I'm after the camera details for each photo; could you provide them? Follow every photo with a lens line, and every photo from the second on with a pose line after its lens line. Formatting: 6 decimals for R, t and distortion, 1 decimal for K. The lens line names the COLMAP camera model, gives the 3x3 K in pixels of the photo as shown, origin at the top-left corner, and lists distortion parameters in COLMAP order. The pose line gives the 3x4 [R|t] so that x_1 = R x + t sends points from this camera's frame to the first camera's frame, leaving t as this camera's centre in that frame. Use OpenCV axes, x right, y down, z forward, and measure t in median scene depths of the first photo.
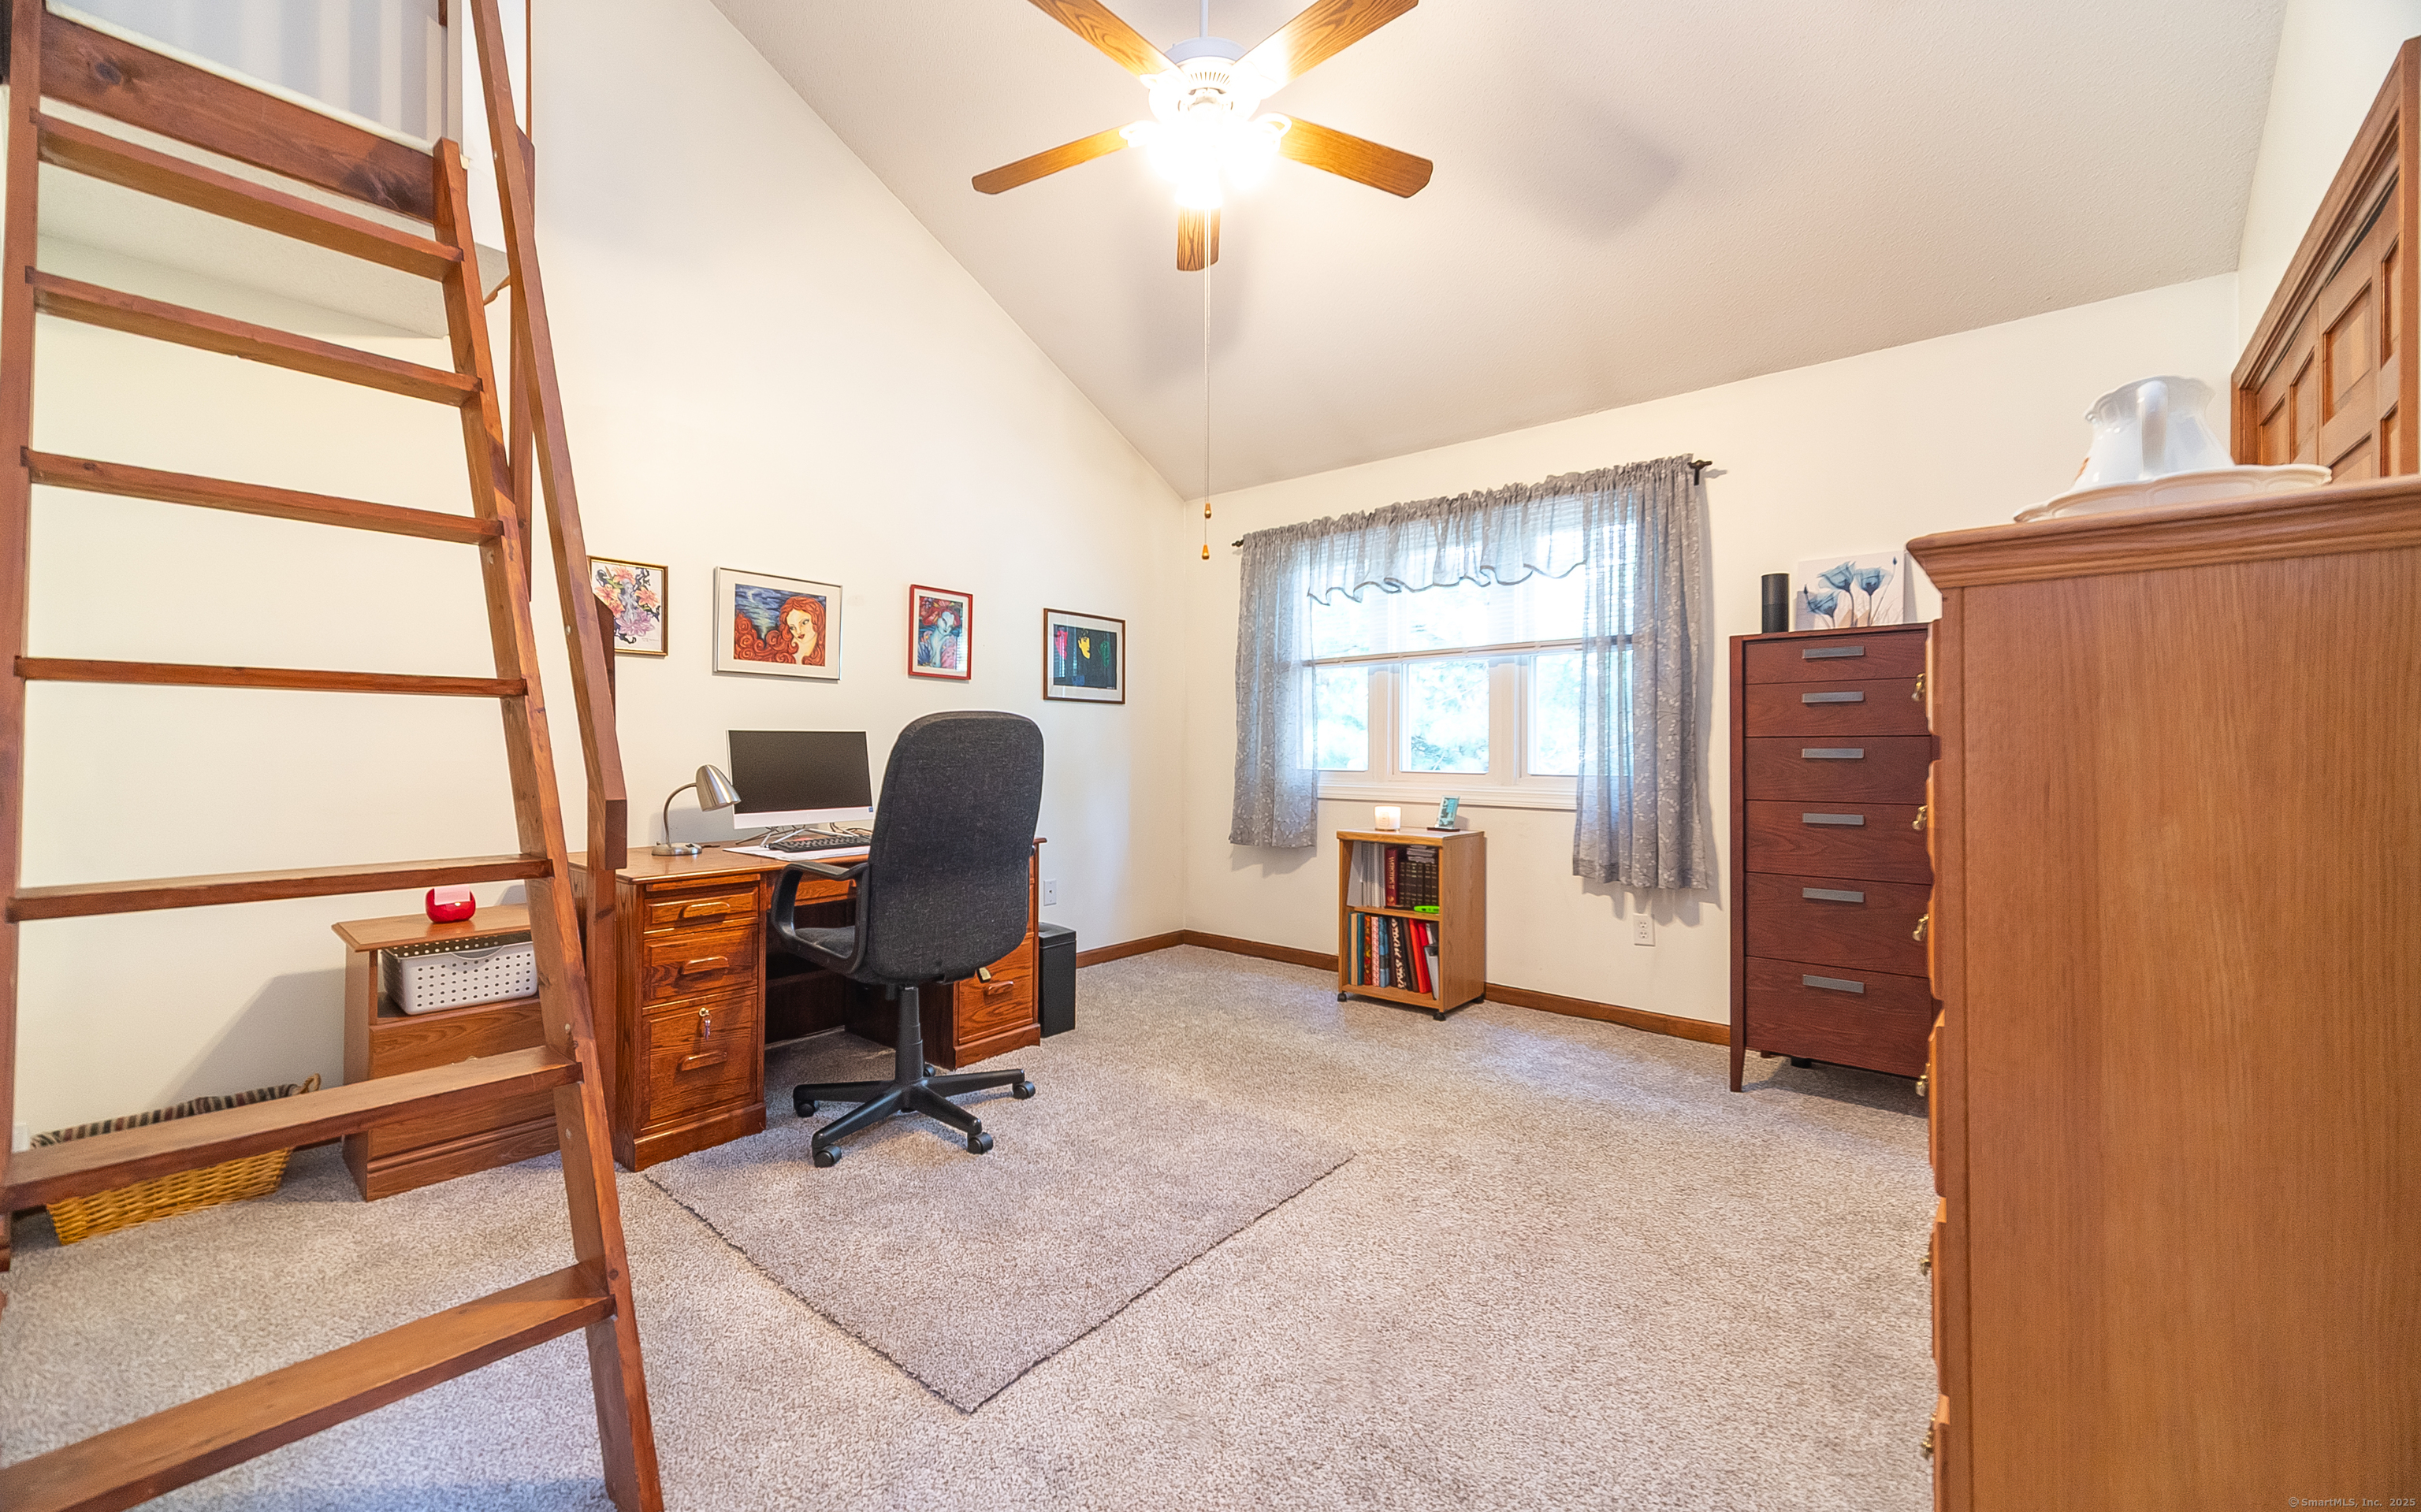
lens RADIAL K [[971.6, 0, 1206.5], [0, 971.6, 747.1], [0, 0, 1]] dist [0.012522, -0.000685]
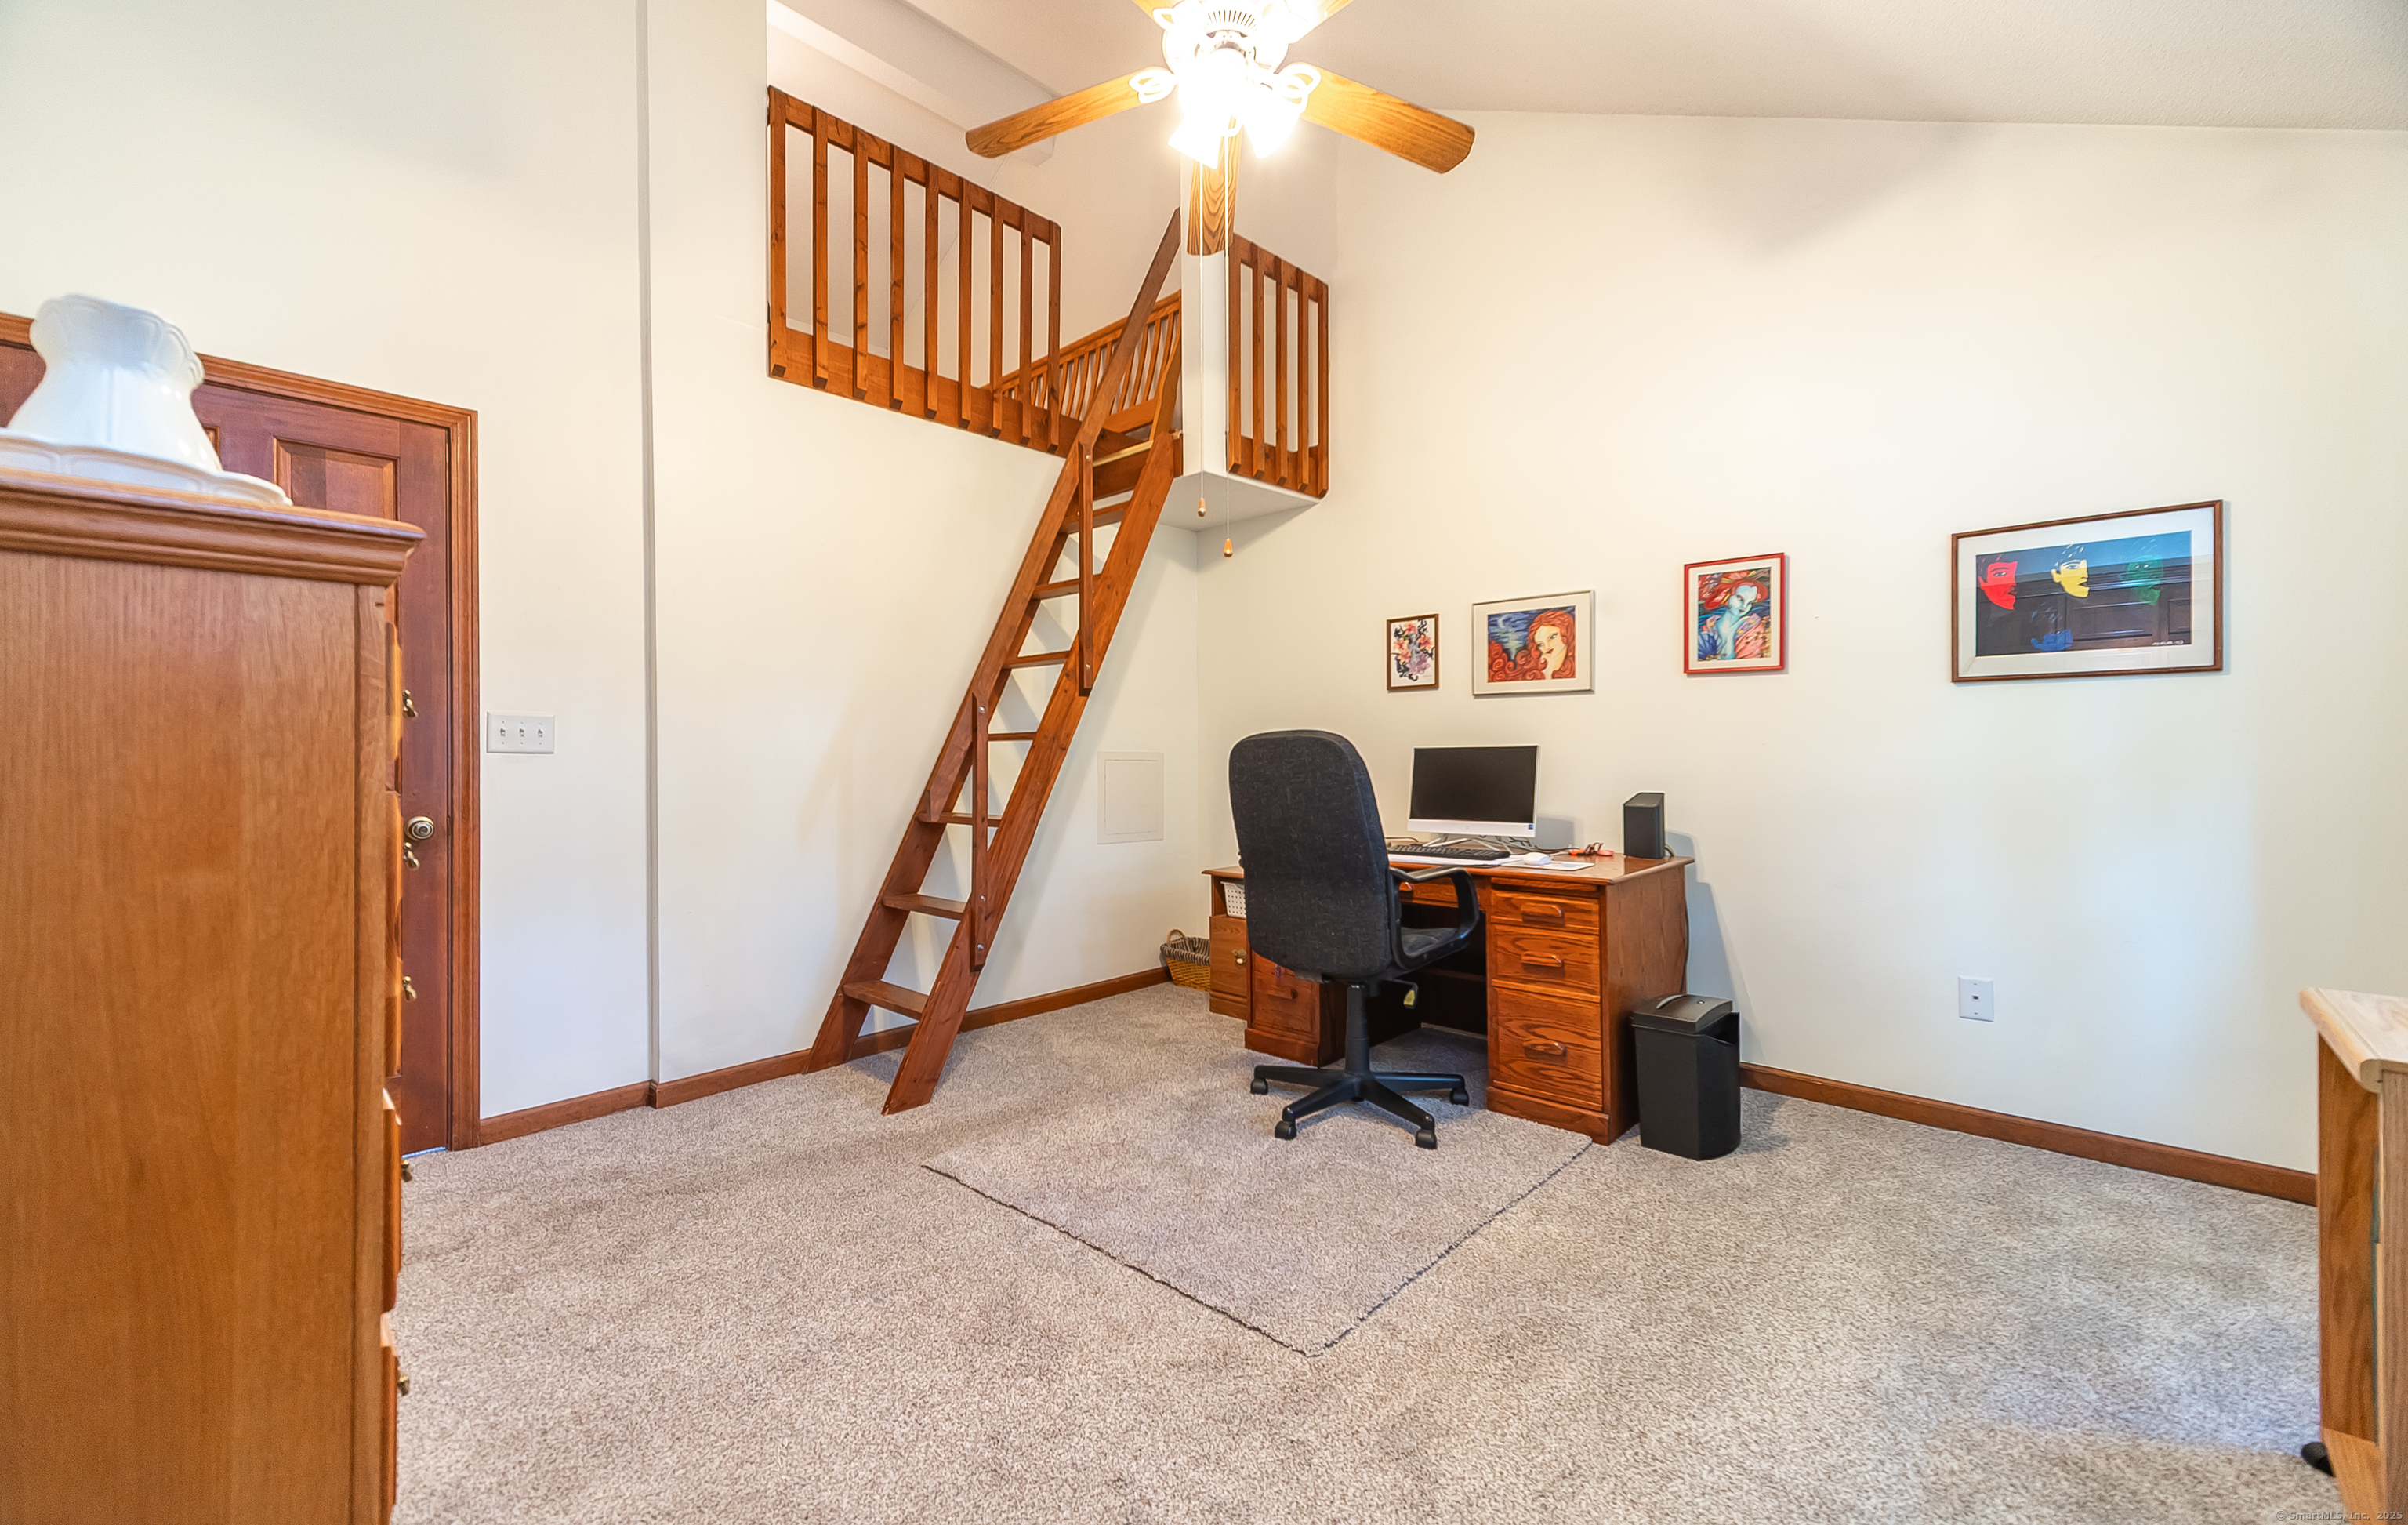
lens RADIAL K [[975.4, 0, 1200.8], [0, 975.4, 765.2], [0, 0, 1]] dist [0.000537, -0.000059]
pose [[-0.078360, 0.004377, -0.996916, 0.620888], [0.007517, 0.999965, 0.003799, -0.002566], [0.996897, -0.007196, -0.078390, 0.722749]]
